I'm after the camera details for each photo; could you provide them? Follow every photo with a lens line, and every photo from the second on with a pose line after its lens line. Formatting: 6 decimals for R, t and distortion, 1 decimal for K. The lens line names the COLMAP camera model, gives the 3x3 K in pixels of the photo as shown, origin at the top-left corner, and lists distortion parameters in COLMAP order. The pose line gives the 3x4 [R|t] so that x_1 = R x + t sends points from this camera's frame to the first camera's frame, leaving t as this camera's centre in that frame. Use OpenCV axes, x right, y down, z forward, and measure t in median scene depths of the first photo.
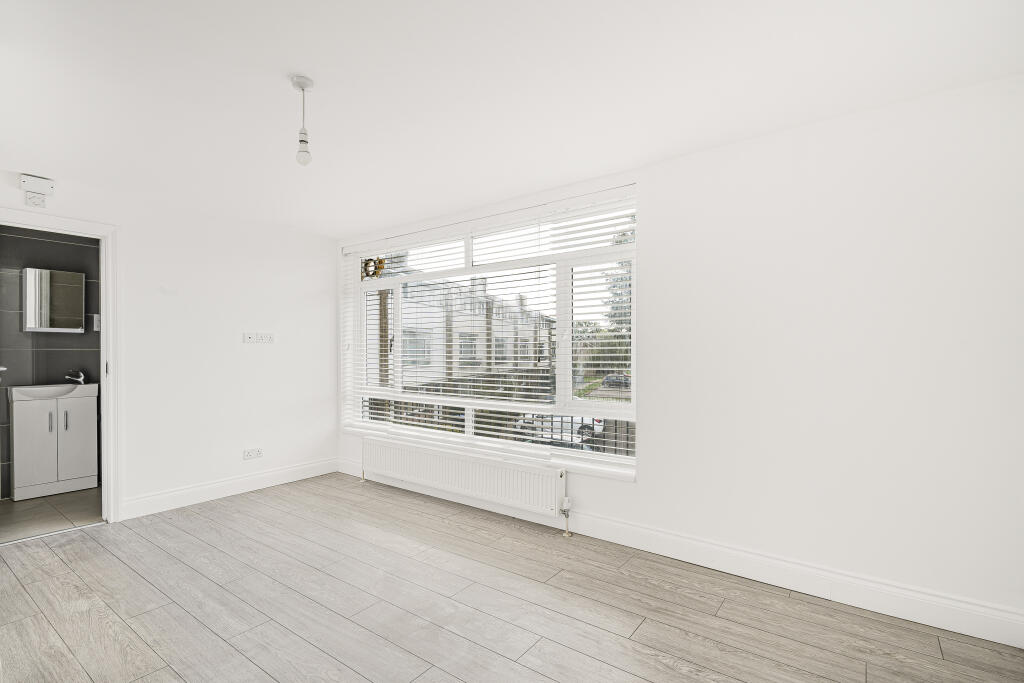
lens RADIAL K [[475.1, 0, 515.1], [0, 475.1, 349.4], [0, 0, 1]] dist [-0.000379, 0.000374]
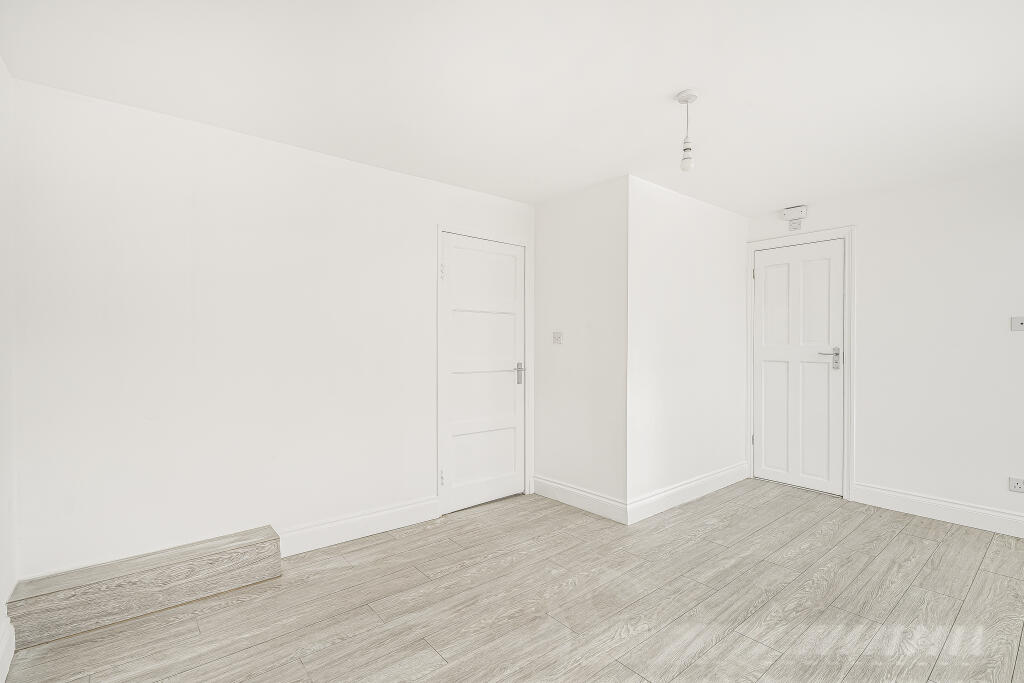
lens RADIAL K [[475.1, 0, 504.6], [0, 475.1, 342.6], [0, 0, 1]] dist [-0.000379, 0.000374]
pose [[-0.231264, 0.001272, -0.972890, 0.439544], [-0.008005, 0.999963, 0.003210, 0.006321], [0.972858, 0.008530, -0.231246, 0.531413]]
